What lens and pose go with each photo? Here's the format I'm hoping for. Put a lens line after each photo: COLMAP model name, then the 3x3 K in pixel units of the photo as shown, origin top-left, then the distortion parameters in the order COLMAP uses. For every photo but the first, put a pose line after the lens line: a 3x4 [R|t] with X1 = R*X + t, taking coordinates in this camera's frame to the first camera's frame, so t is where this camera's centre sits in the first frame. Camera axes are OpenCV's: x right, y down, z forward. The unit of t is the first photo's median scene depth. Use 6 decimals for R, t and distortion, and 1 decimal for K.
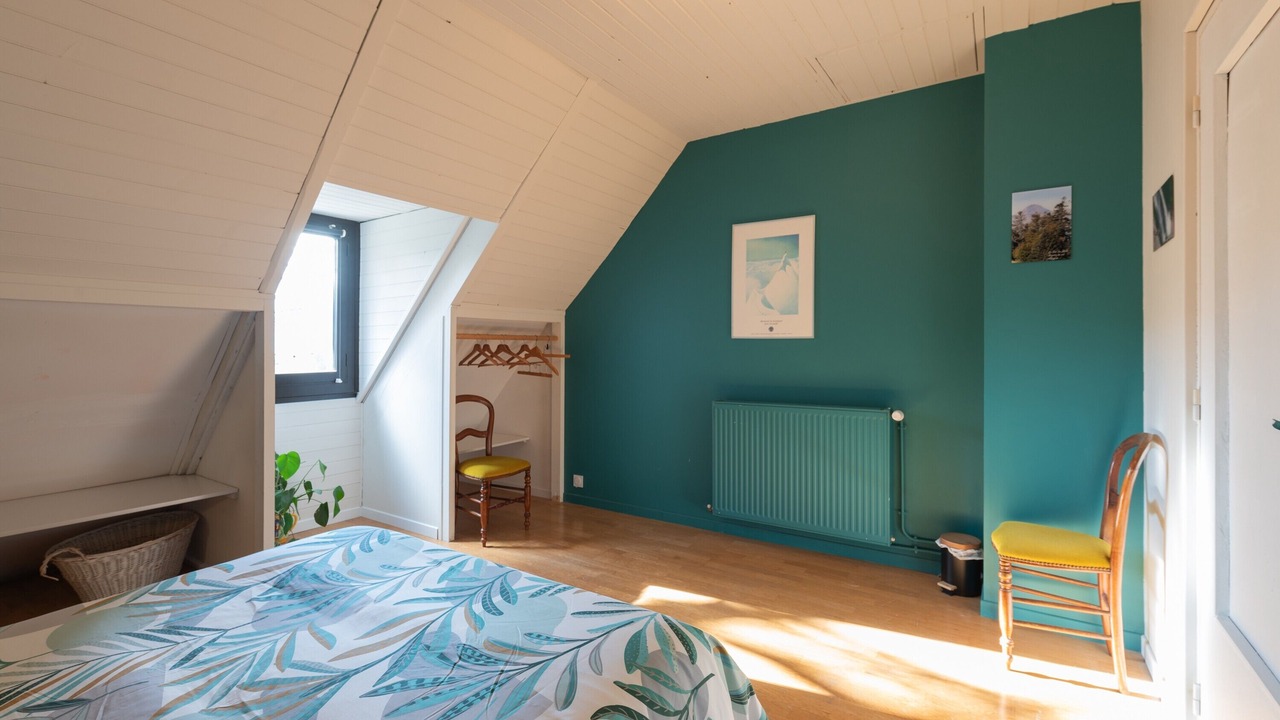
lens RADIAL K [[566.2, 0, 623.6], [0, 566.2, 341.1], [0, 0, 1]] dist [0.005360, -0.001398]
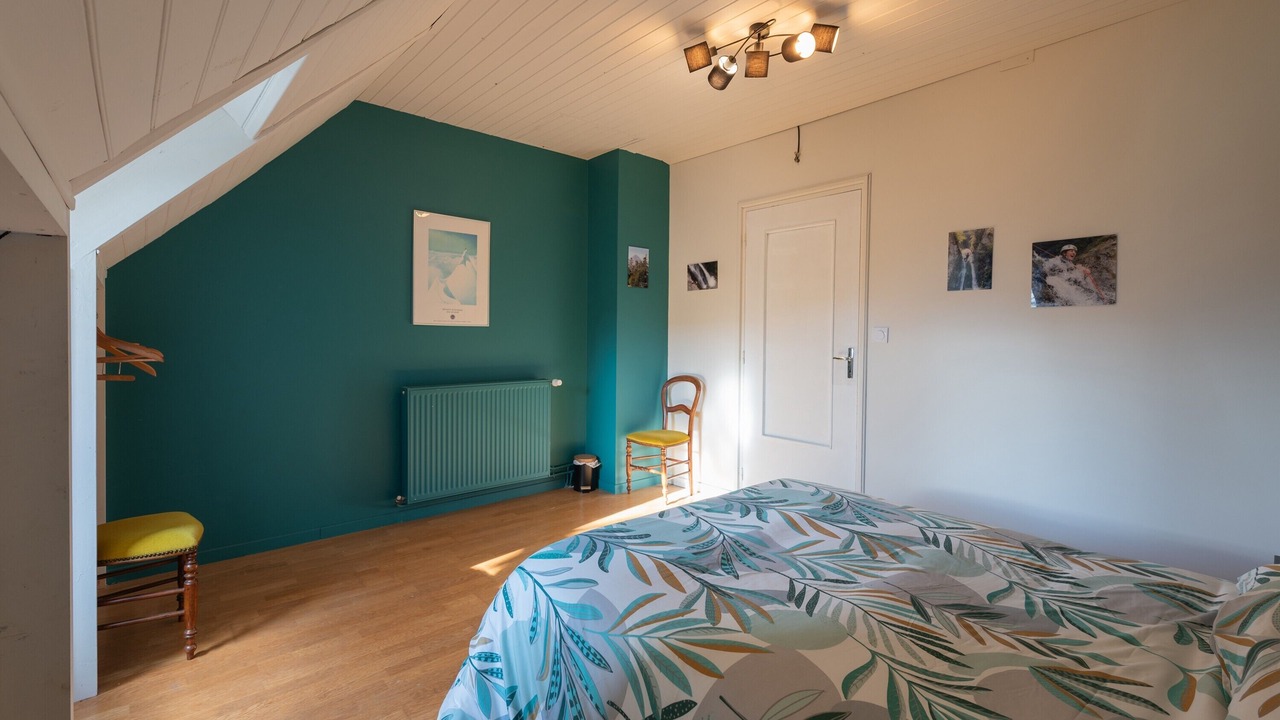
lens RADIAL K [[566.2, 0, 635.4], [0, 566.2, 354.8], [0, 0, 1]] dist [0.005360, -0.001398]
pose [[0.242957, -0.028578, 0.969616, -0.842306], [-0.014890, 0.999338, 0.033185, 0.011252], [-0.969923, -0.022500, 0.242371, 0.468477]]
